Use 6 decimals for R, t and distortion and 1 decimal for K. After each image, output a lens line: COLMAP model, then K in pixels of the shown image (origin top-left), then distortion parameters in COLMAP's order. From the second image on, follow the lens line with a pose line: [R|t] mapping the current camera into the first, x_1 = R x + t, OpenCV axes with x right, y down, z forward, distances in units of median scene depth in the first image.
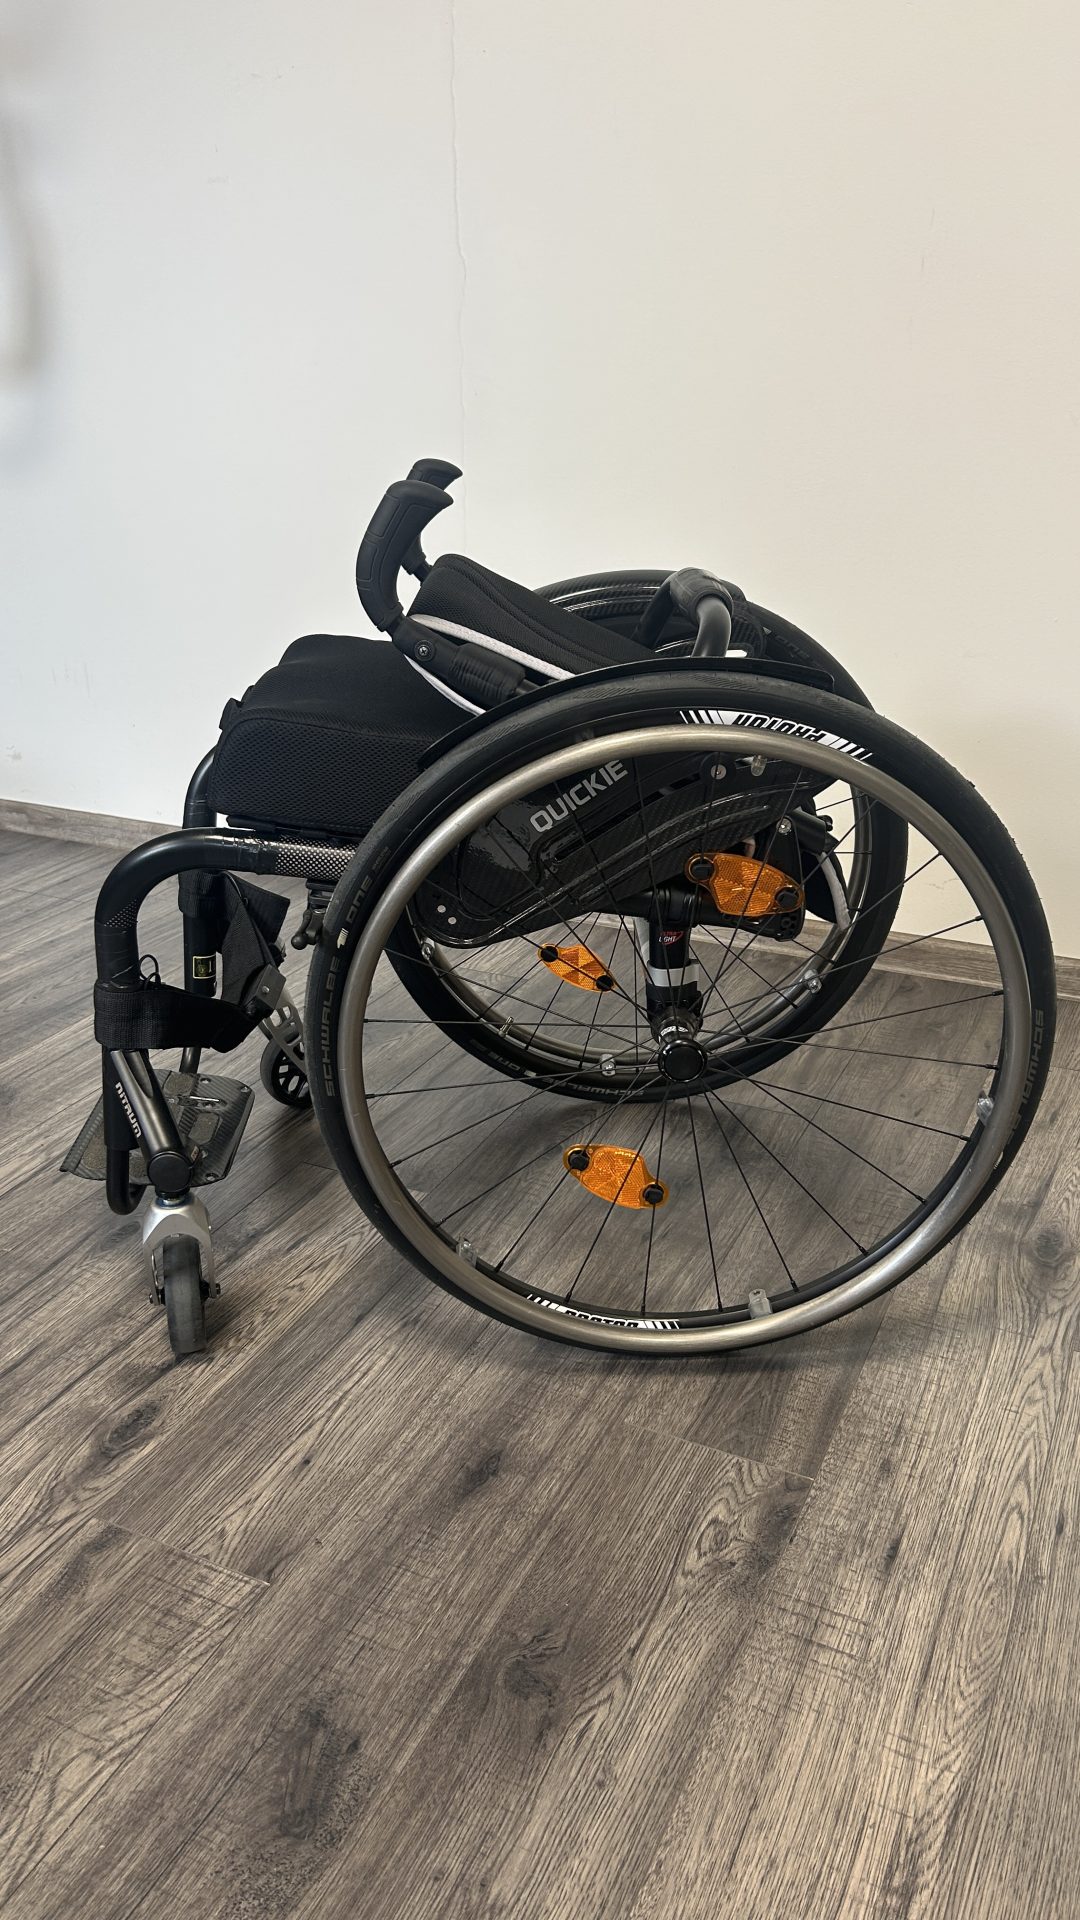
lens RADIAL K [[1465.4, 0, 565.5], [0, 1465.4, 954.2], [0, 0, 1]] dist [0.027928, -0.027286]
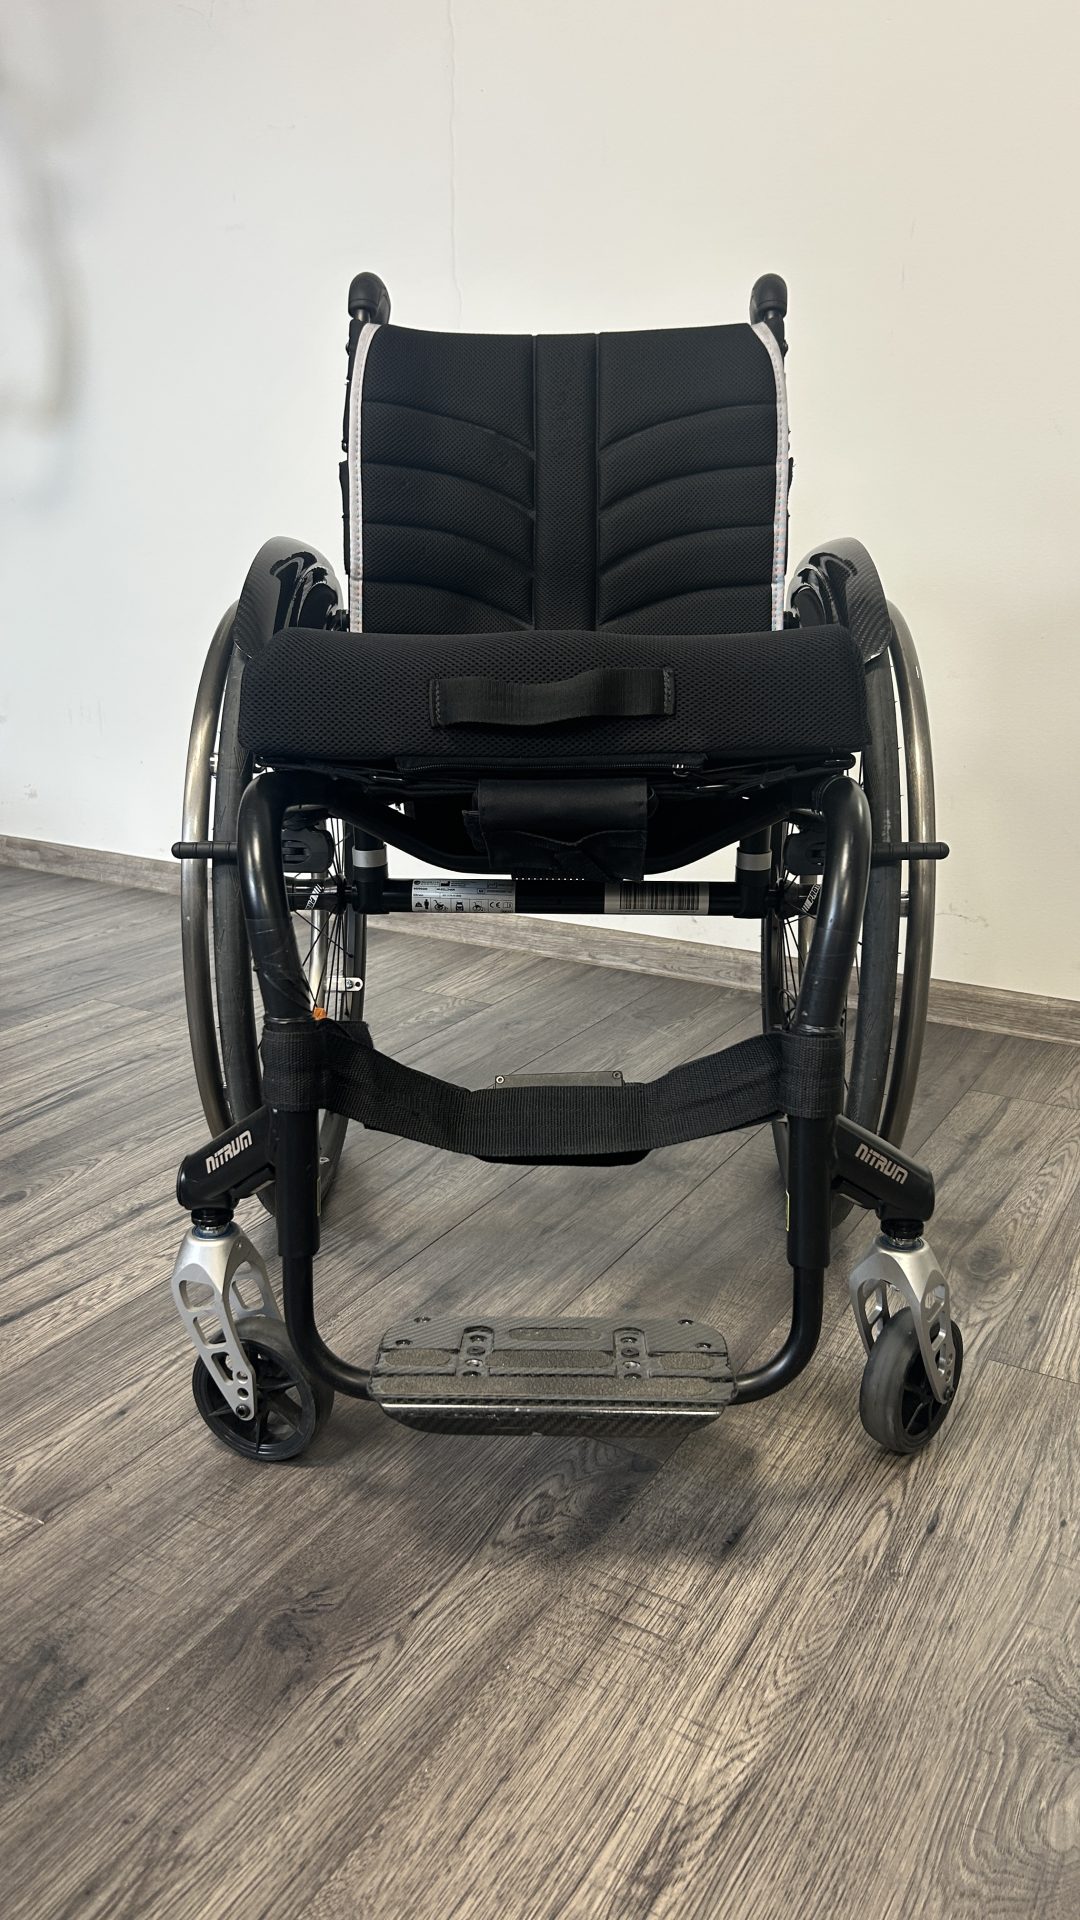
lens RADIAL K [[1465.4, 0, 540.4], [0, 1465.4, 963.1], [0, 0, 1]] dist [0.027928, -0.027286]
pose [[0.995731, 0.035046, -0.085395, 0.169910], [-0.042743, 0.995021, -0.090039, 0.146098], [0.081814, 0.093305, 0.992270, 0.078356]]
